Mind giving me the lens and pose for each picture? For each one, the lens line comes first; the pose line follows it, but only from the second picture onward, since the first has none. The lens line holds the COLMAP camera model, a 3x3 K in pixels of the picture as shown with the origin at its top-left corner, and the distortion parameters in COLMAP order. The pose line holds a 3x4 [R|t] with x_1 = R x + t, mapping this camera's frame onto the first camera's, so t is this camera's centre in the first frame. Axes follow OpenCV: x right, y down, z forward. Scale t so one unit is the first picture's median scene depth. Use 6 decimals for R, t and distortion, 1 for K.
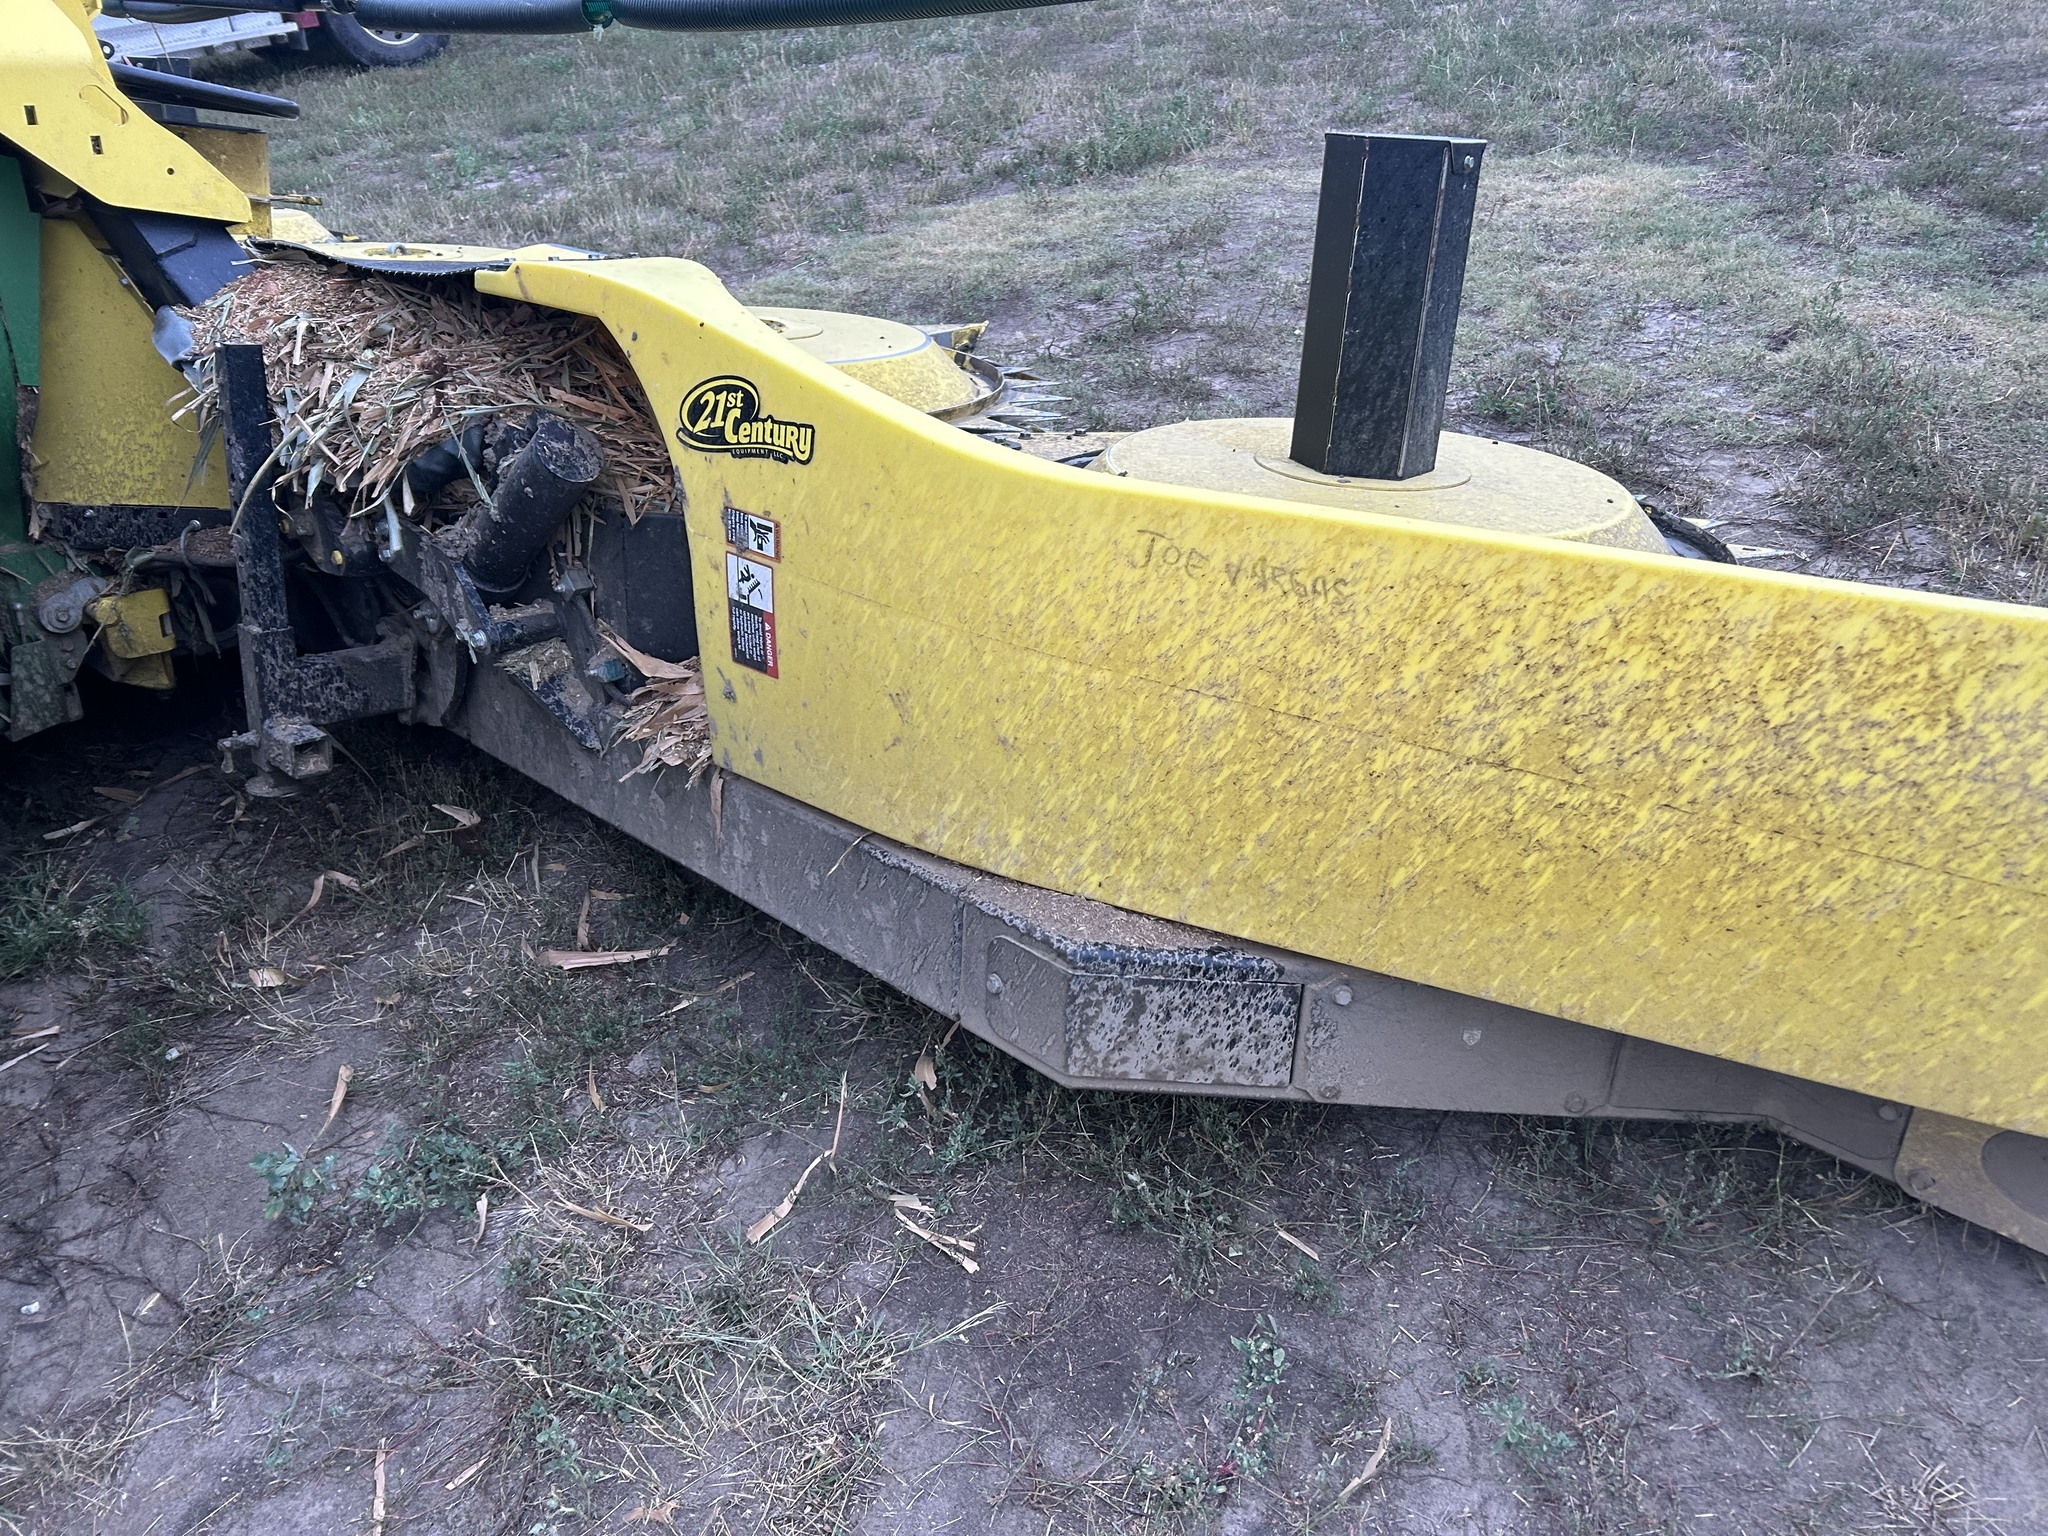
lens RADIAL K [[1558.4, 0, 1025.0], [0, 1558.4, 765.6], [0, 0, 1]] dist [0.038993, -0.022547]
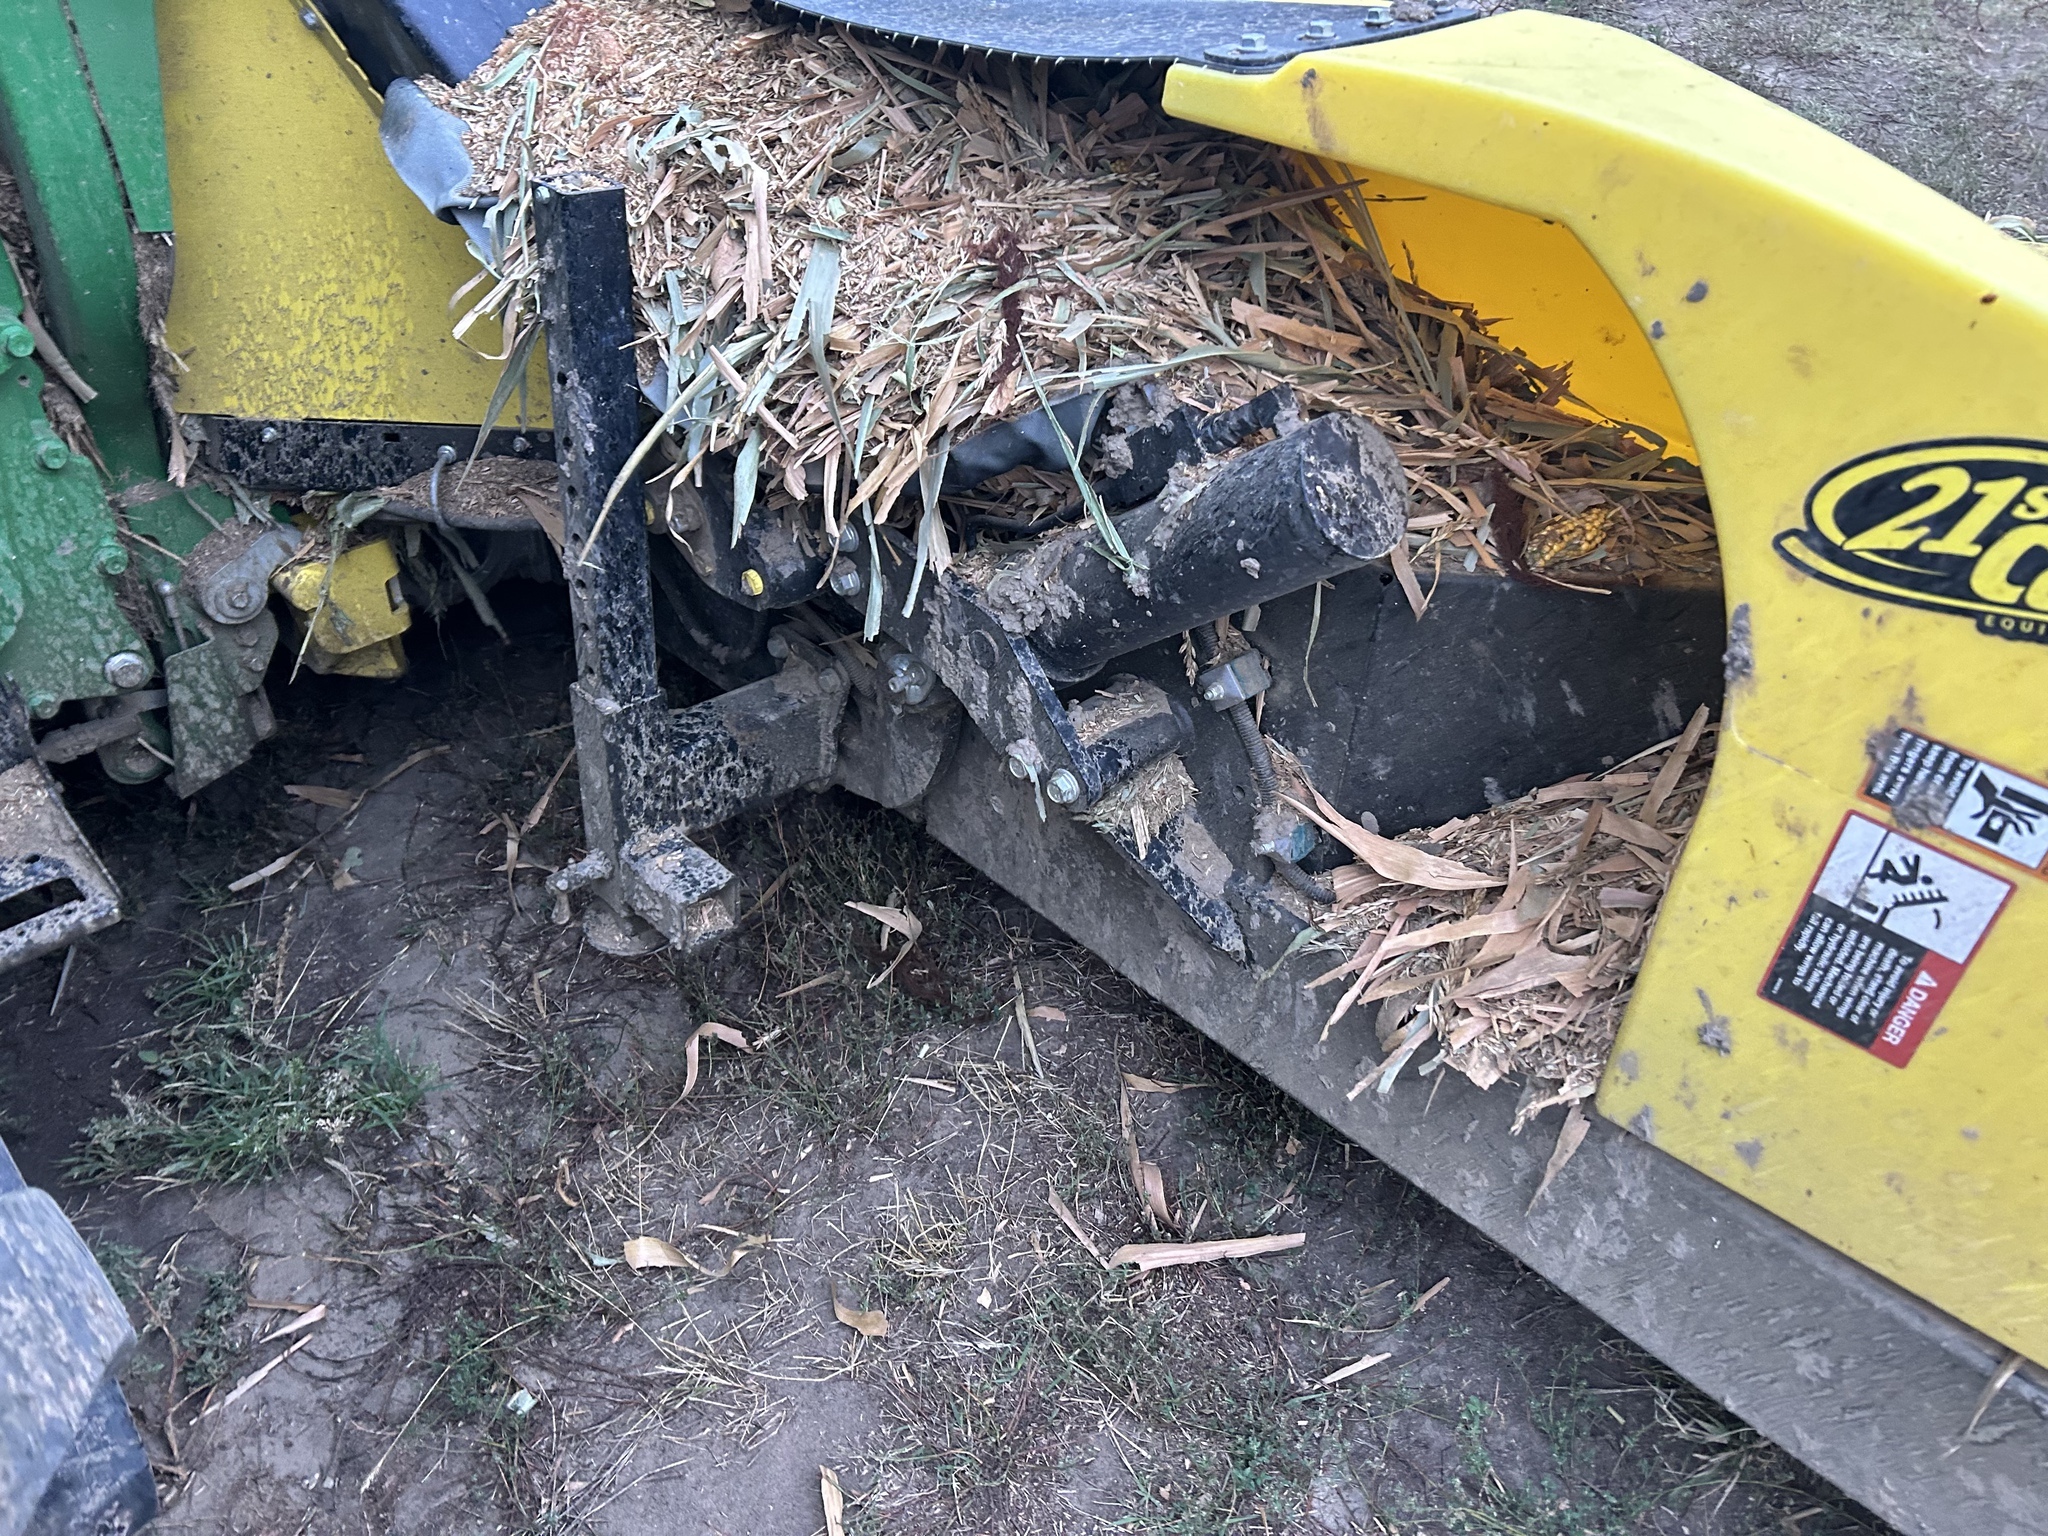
lens RADIAL K [[1558.4, 0, 1037.2], [0, 1558.4, 773.9], [0, 0, 1]] dist [0.038993, -0.022547]
pose [[0.999456, 0.020315, -0.025972, -0.323825], [-0.013649, 0.971905, 0.234979, -0.196842], [0.030016, -0.234497, 0.971653, 0.459800]]
